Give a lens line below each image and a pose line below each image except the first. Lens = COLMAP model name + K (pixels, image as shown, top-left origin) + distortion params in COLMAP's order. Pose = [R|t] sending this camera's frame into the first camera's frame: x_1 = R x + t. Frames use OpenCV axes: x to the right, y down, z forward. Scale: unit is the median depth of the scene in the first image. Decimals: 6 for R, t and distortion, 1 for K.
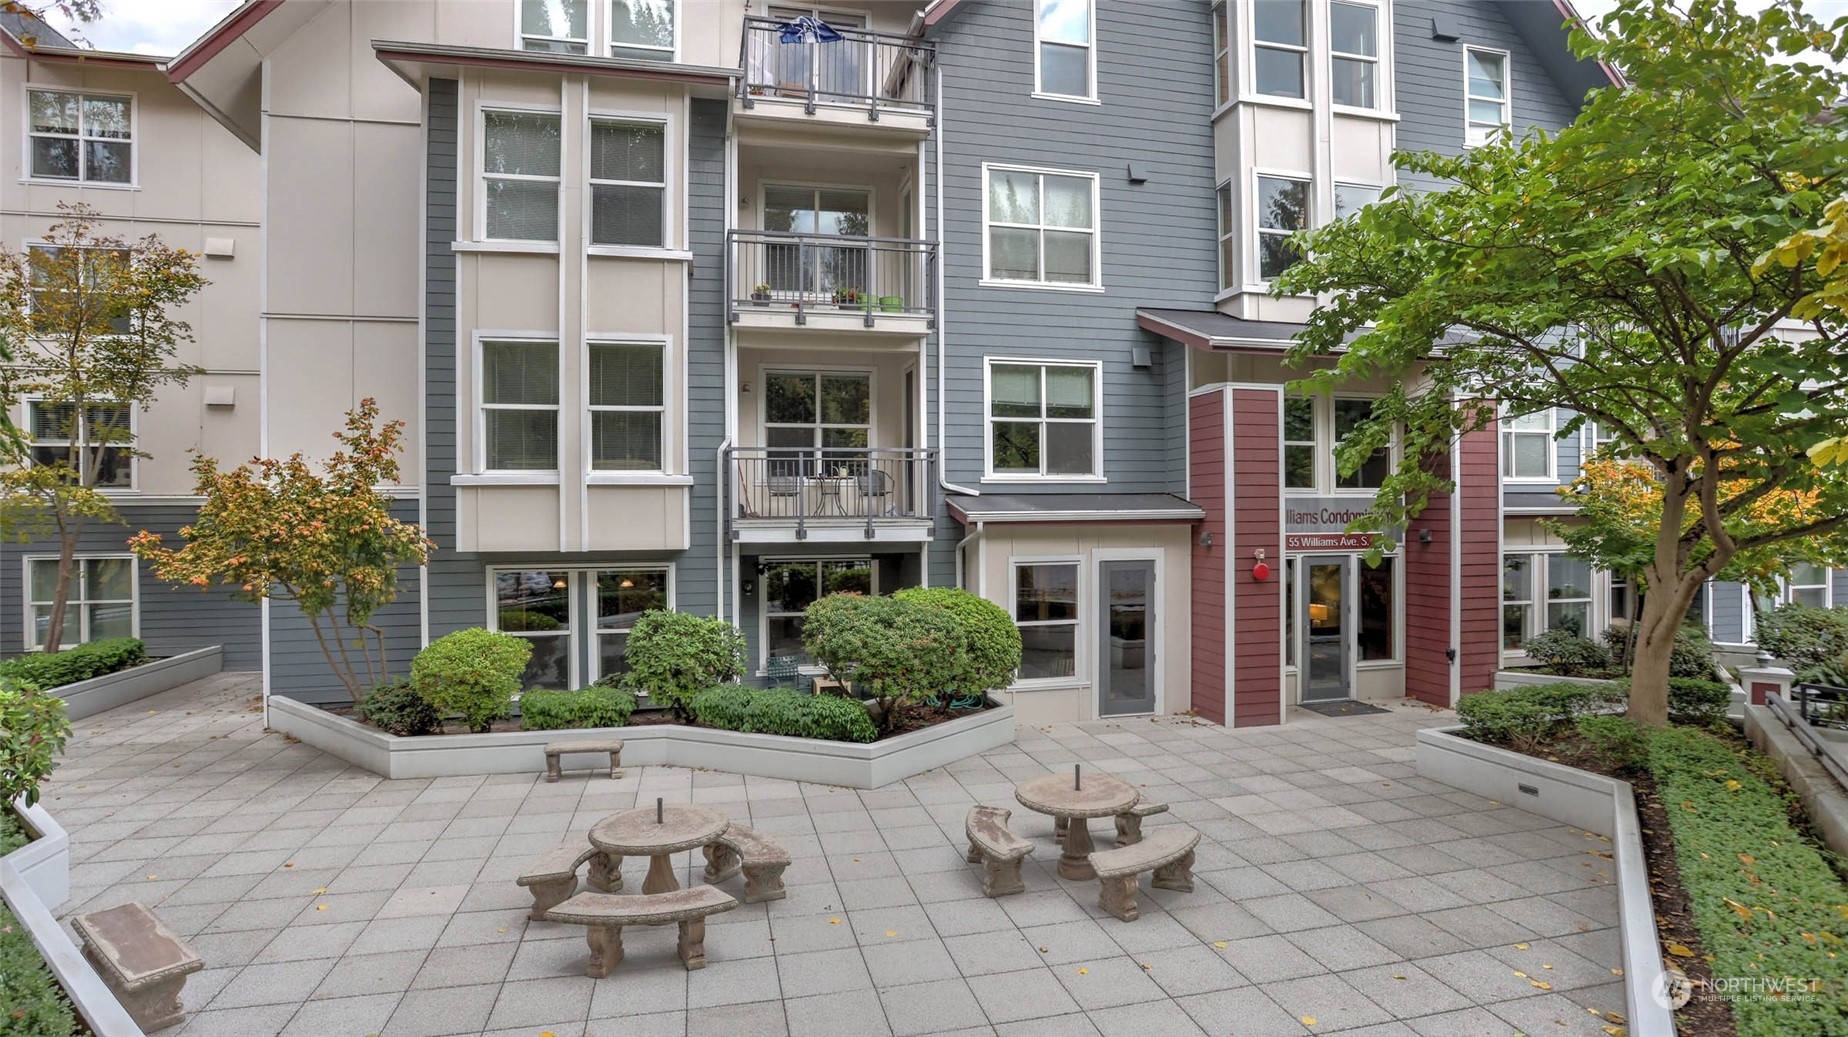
lens RADIAL K [[908.2, 0, 924.0], [0, 908.2, 518.5], [0, 0, 1]] dist [-0.058709, 0.034799]
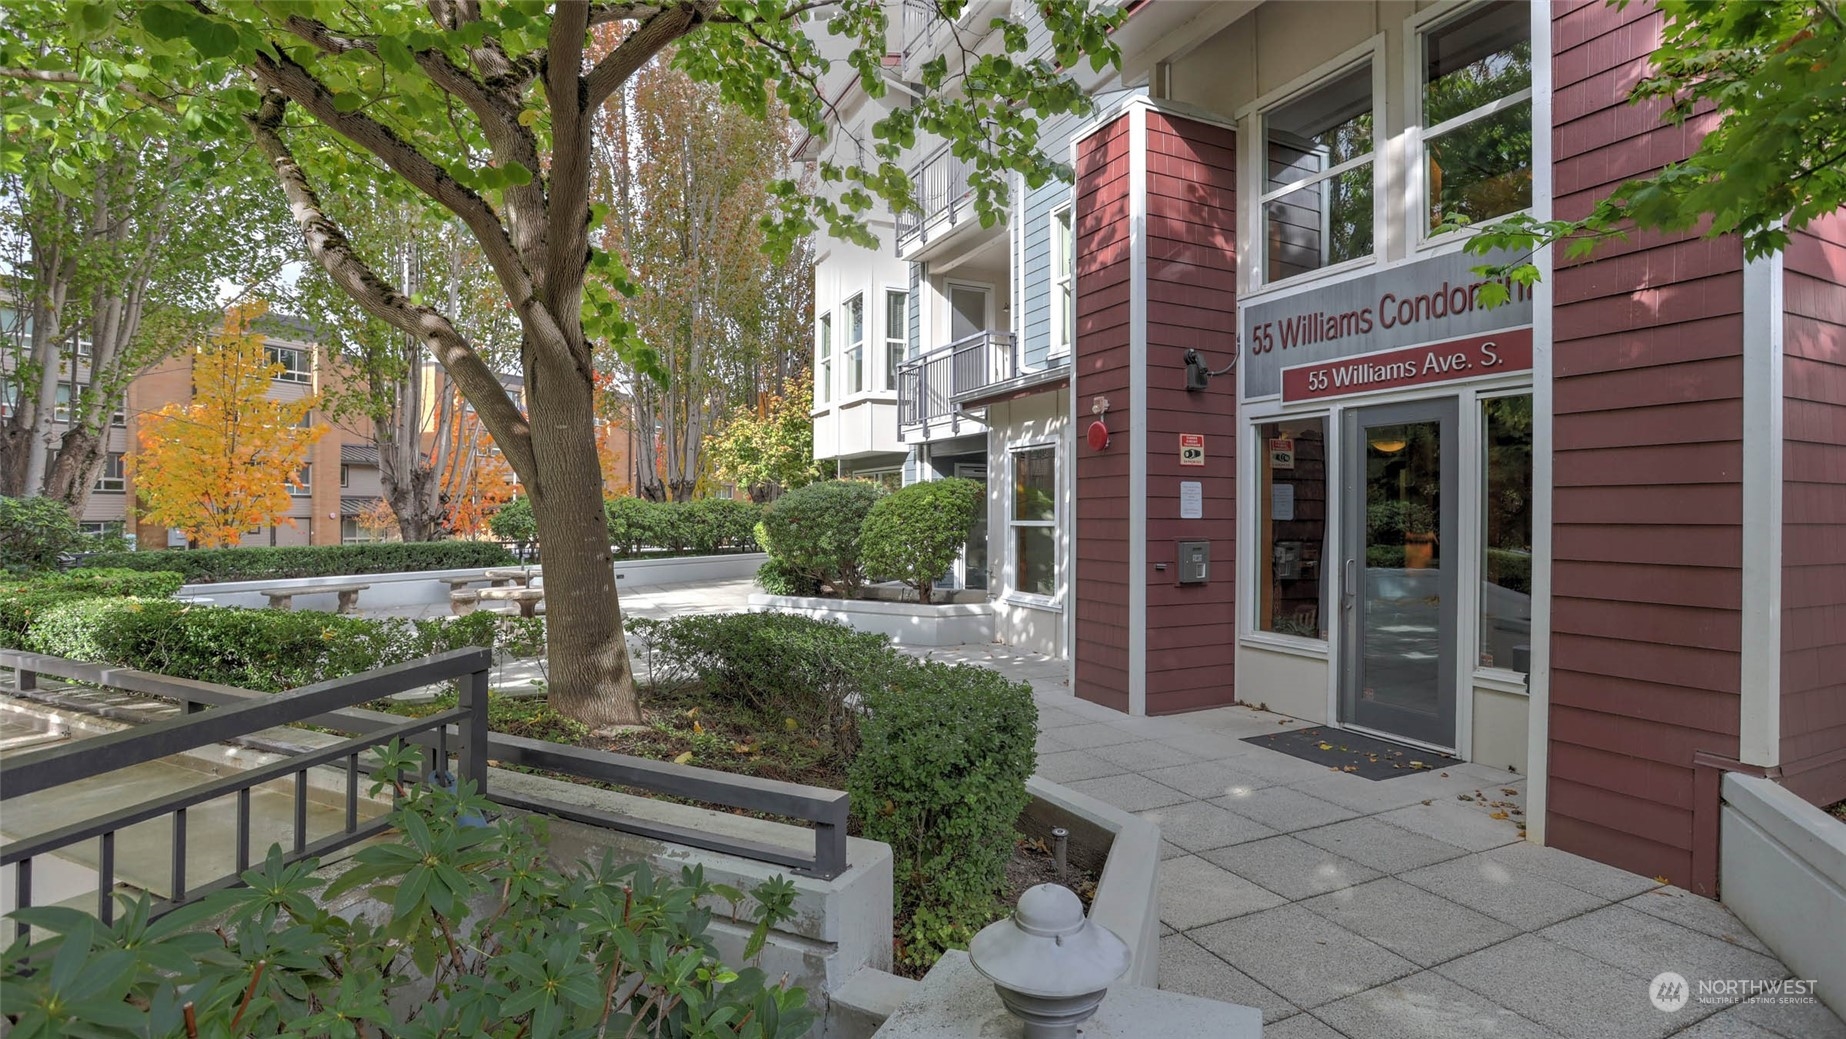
lens RADIAL K [[907.2, 0, 923.0], [0, 907.2, 519.5], [0, 0, 1]] dist [-0.058709, 0.034799]
pose [[0.195707, 0.016690, -0.980520, 0.830352], [-0.007622, 0.999851, 0.015497, 0.093366], [0.980633, 0.004440, 0.195805, 0.698066]]
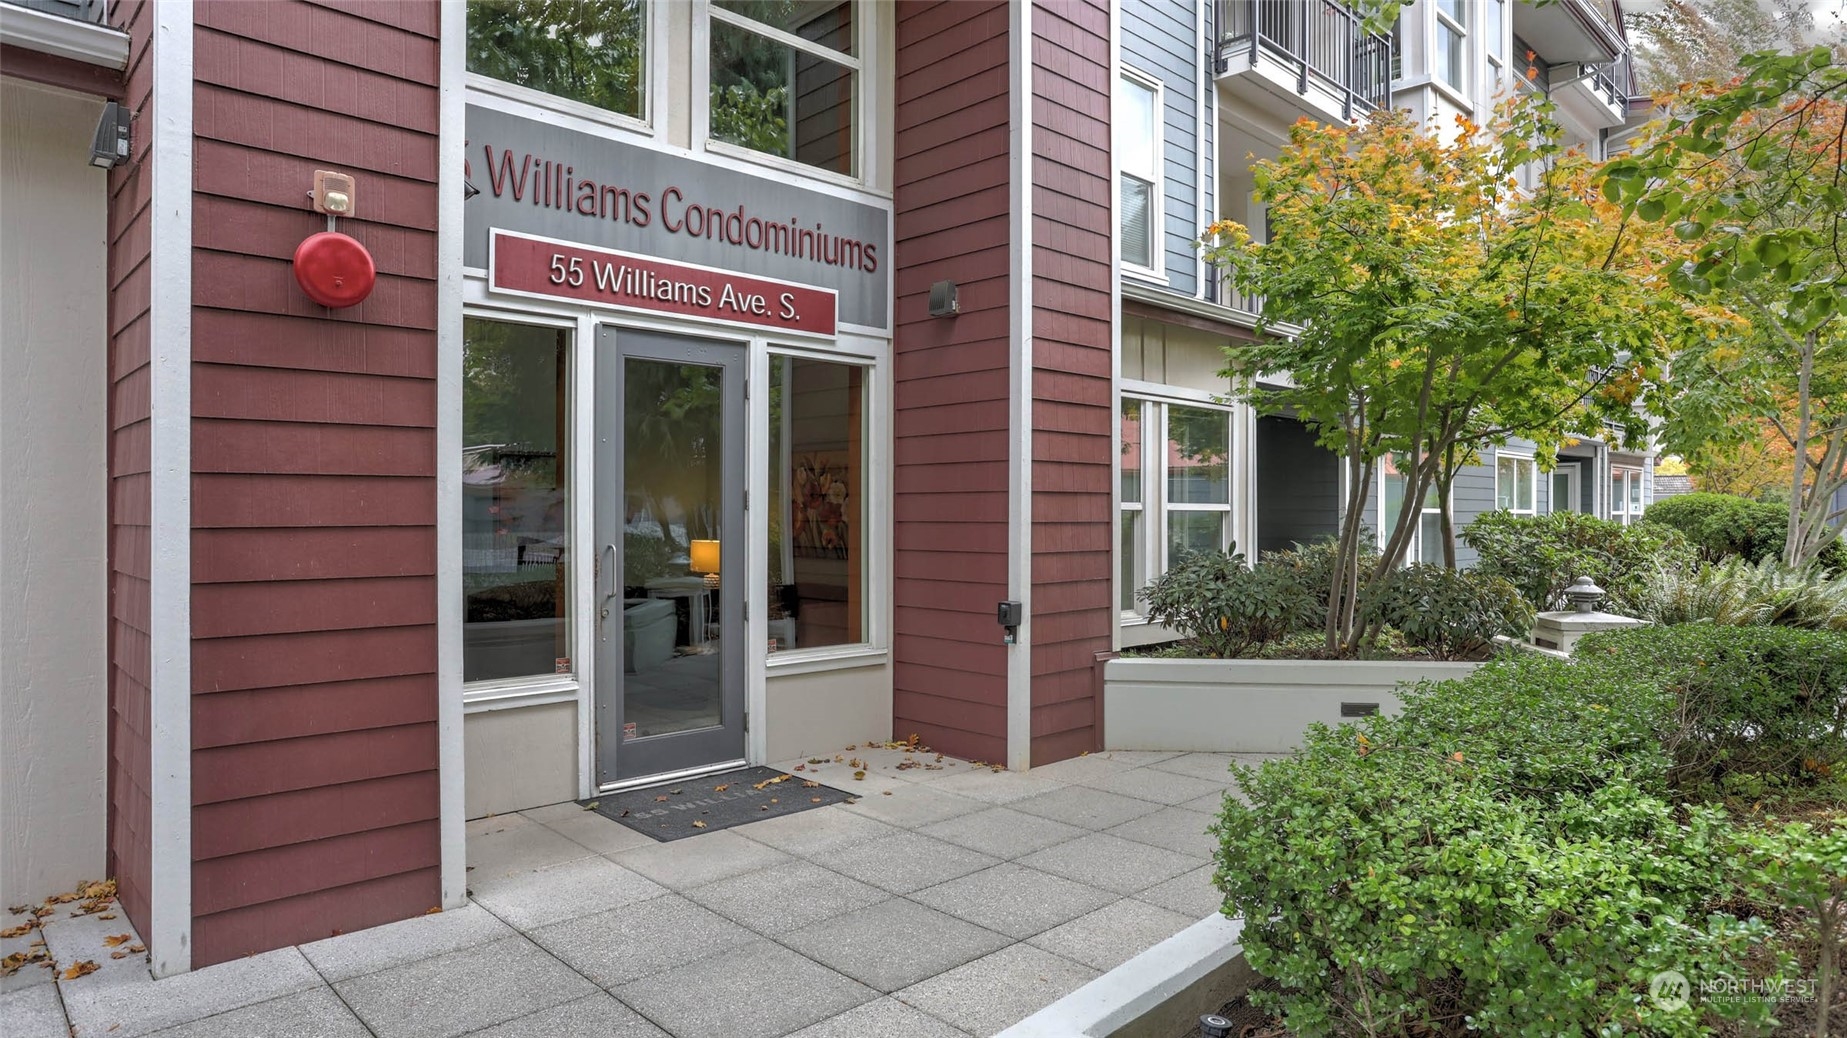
lens RADIAL K [[1091.9, 0, 923.5], [0, 1091.9, 519.0], [0, 0, 1]] dist [-0.042344, 0.000001]
pose [[0.868858, 0.005520, 0.495031, 0.331966], [-0.002297, 0.999972, -0.007118, 0.112371], [-0.495057, 0.005047, 0.868846, 0.615718]]
